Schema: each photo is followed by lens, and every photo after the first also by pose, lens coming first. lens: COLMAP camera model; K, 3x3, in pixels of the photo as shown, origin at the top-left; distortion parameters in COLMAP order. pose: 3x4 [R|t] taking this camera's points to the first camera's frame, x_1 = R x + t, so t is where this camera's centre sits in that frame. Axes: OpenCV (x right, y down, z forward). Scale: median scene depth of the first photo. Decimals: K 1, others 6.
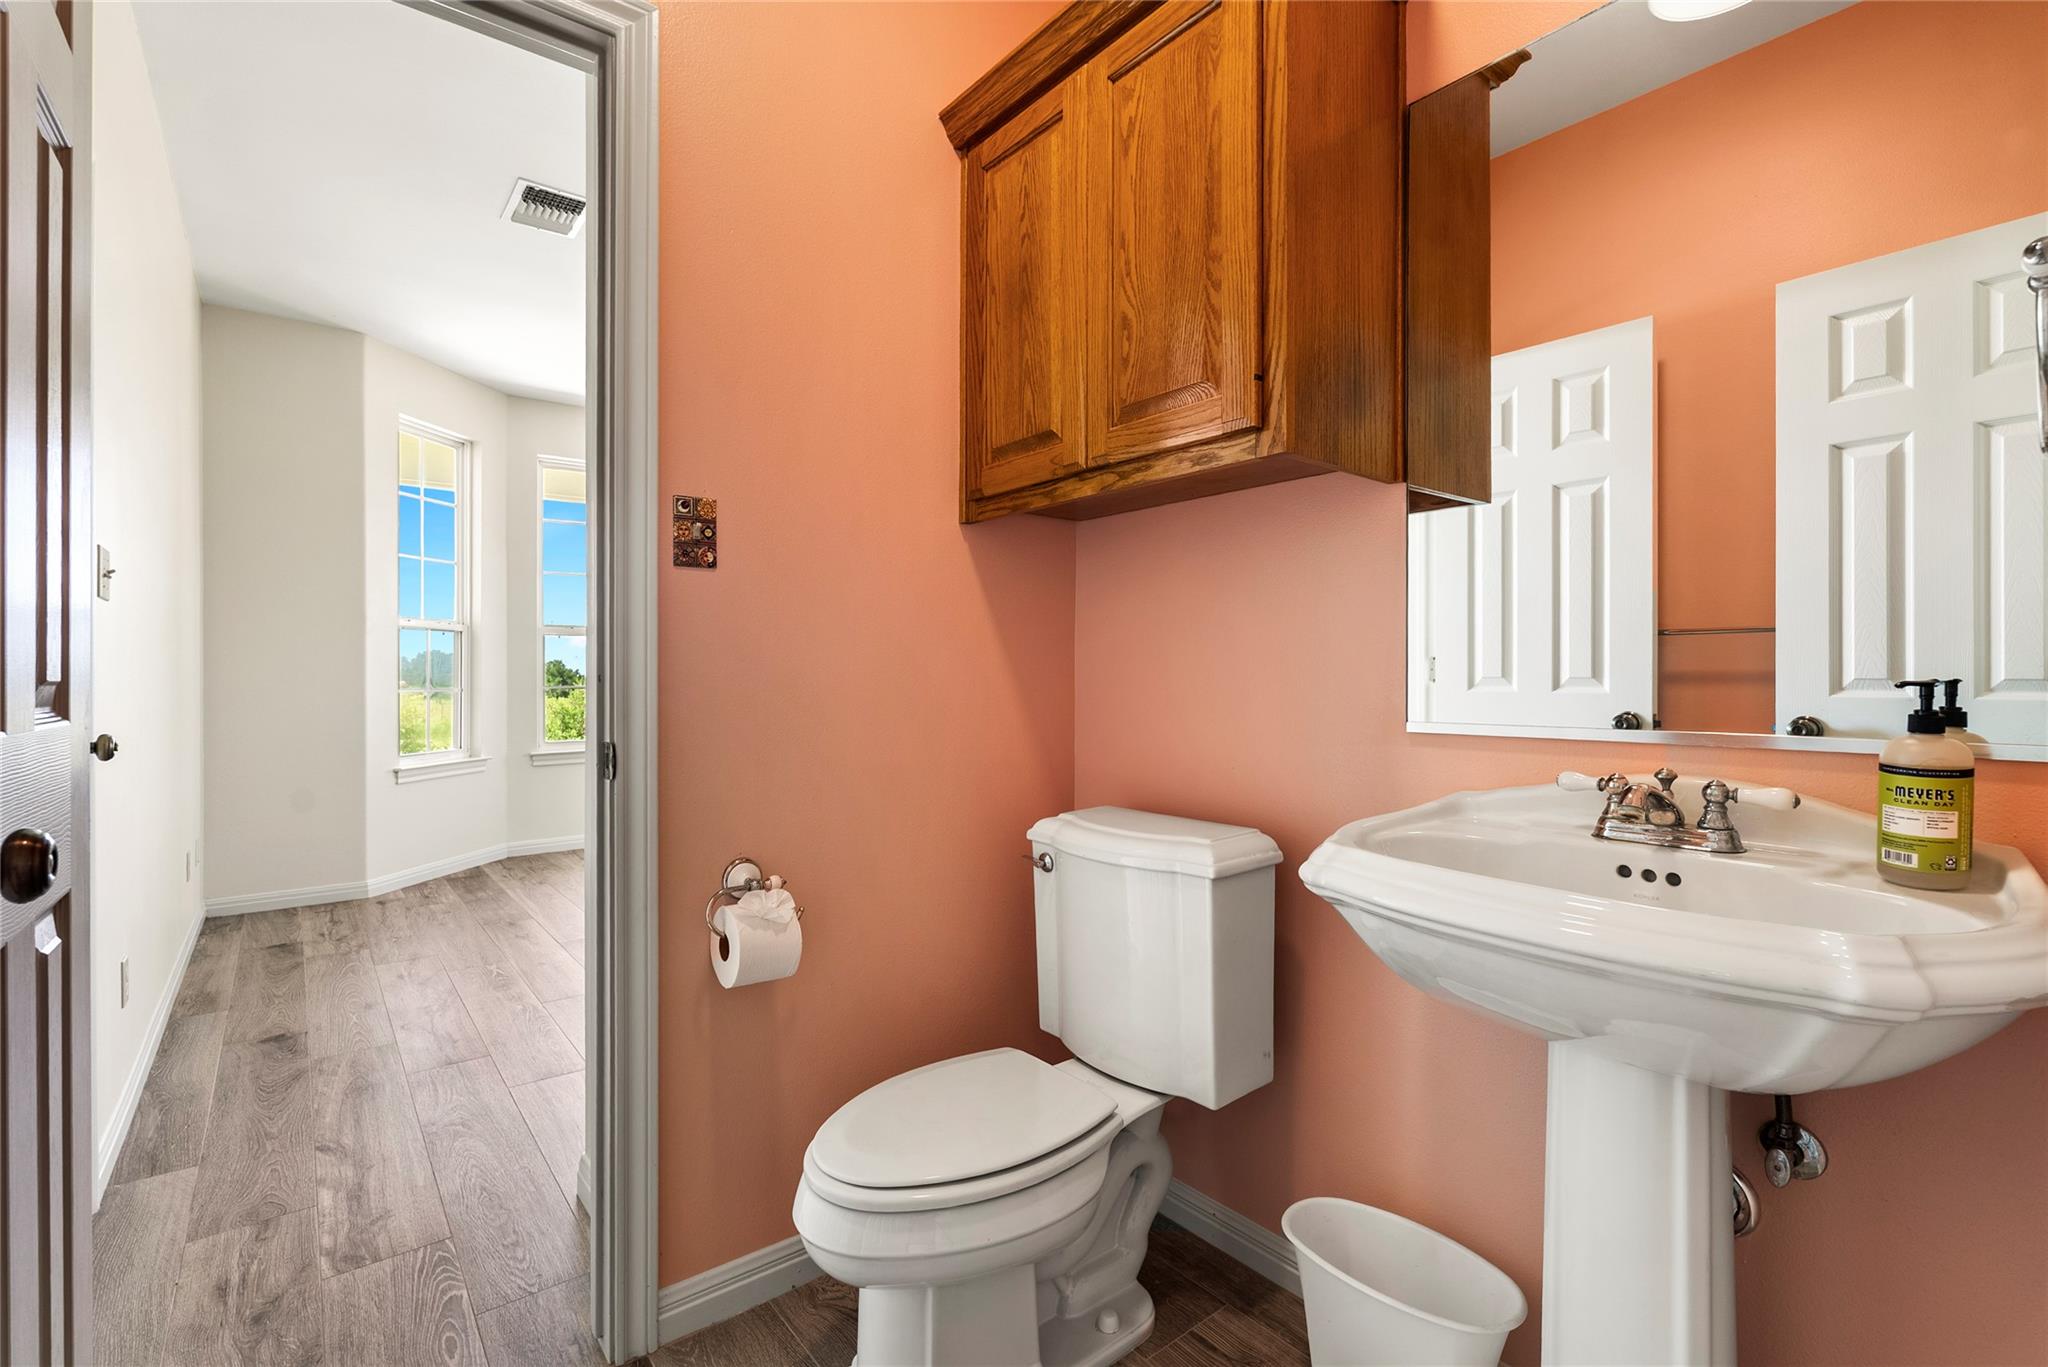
lens RADIAL K [[920.1, 0, 1032.4], [0, 920.1, 676.8], [0, 0, 1]] dist [-0.014698, -0.000097]
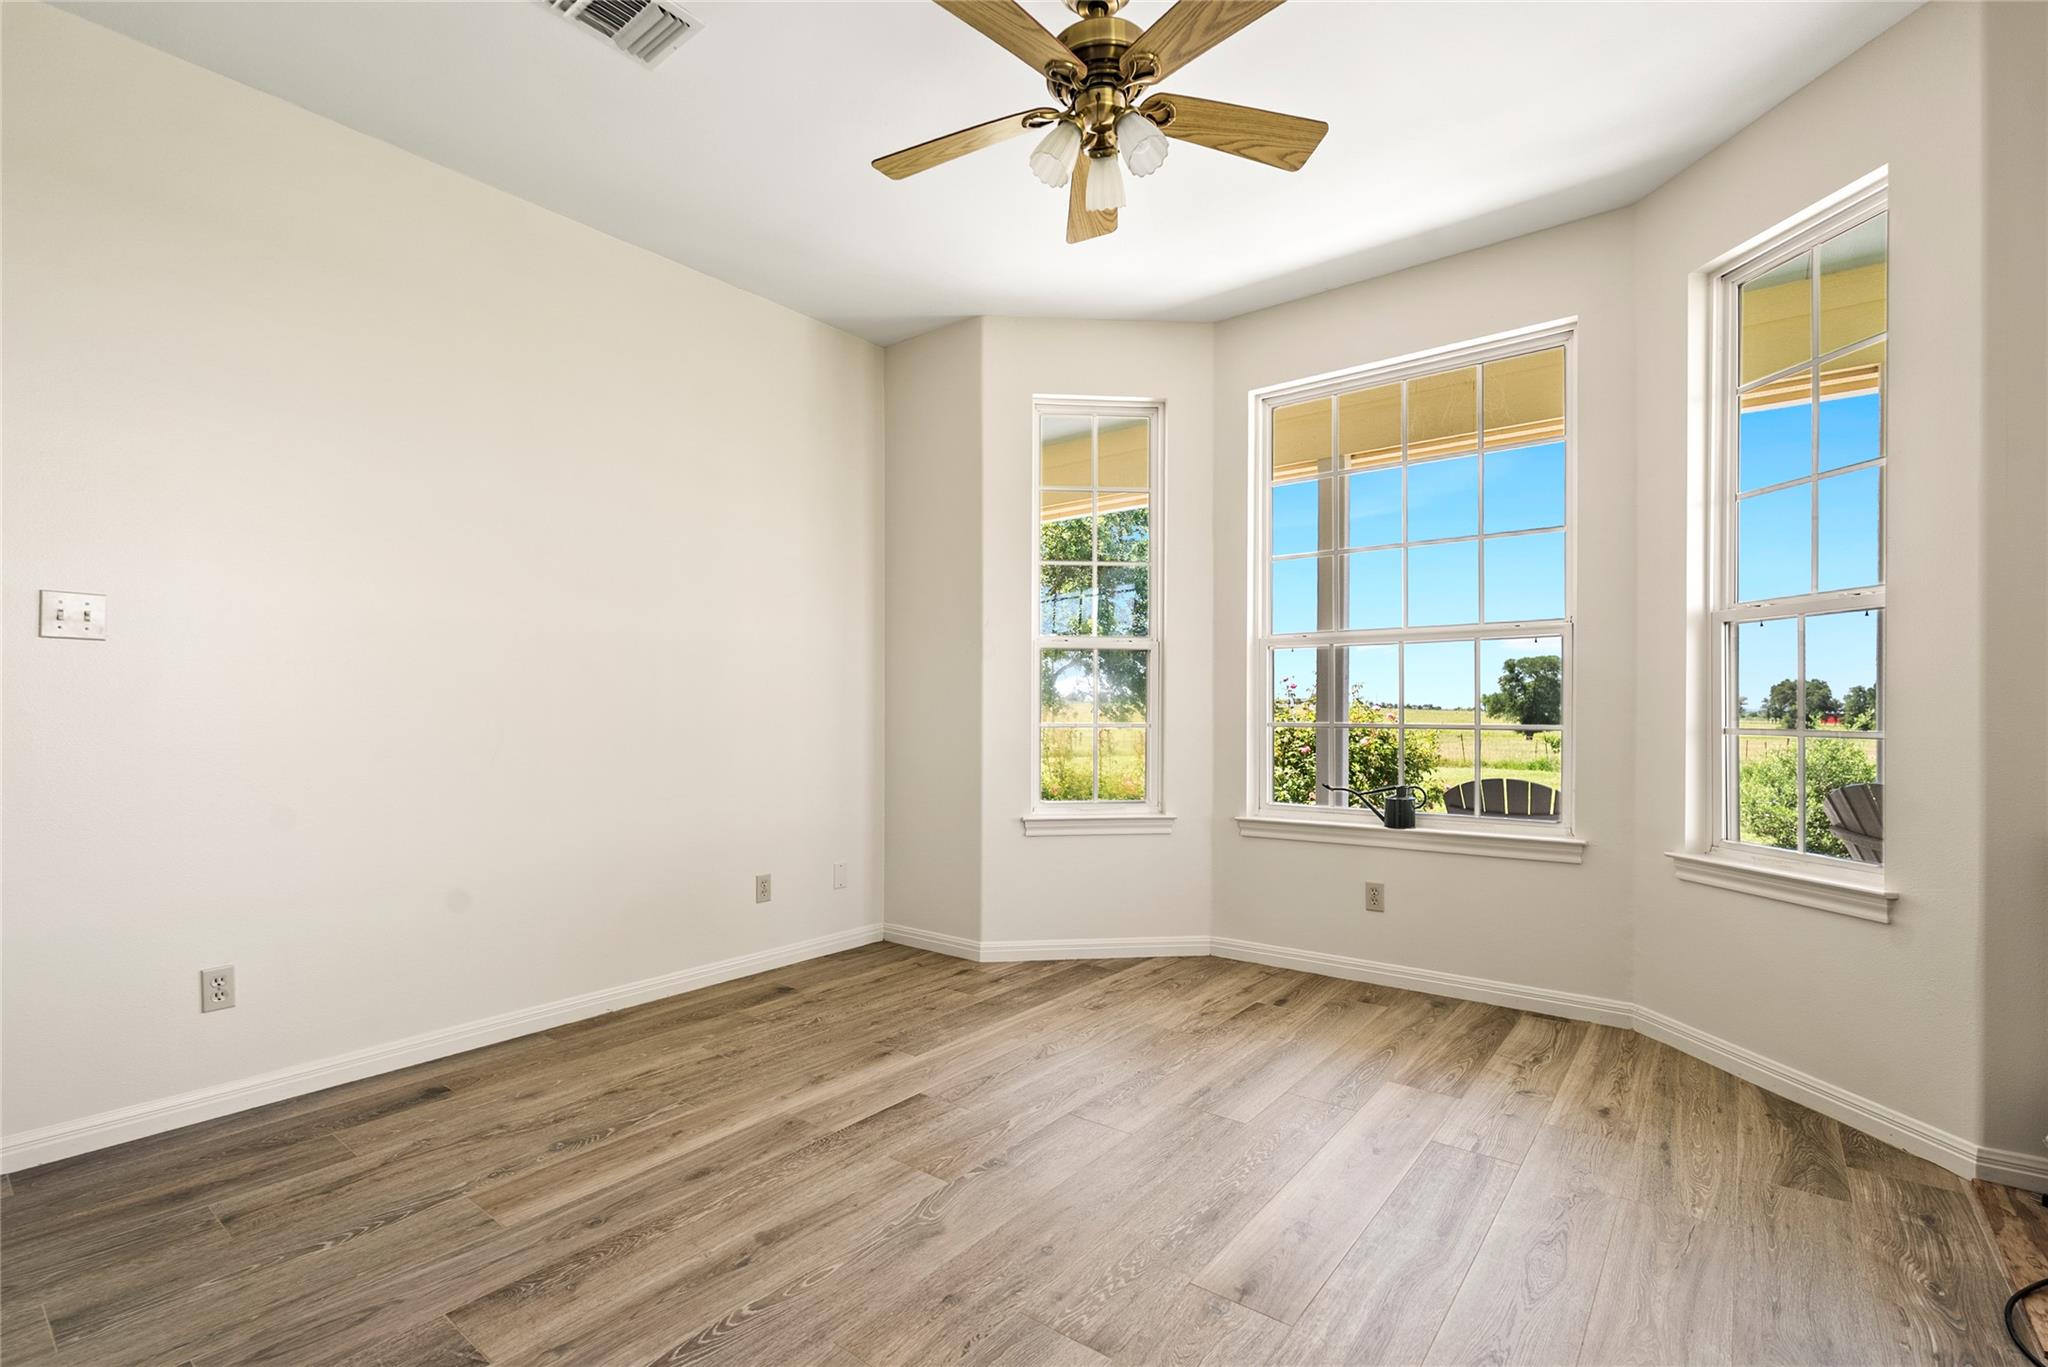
lens RADIAL K [[920.1, 0, 1032.4], [0, 920.1, 676.8], [0, 0, 1]] dist [-0.014698, -0.000097]
pose [[0.214663, -0.023023, -0.976417, 0.136760], [-0.008897, 0.999635, -0.025527, -0.006333], [0.976648, 0.014167, 0.214379, 0.854467]]
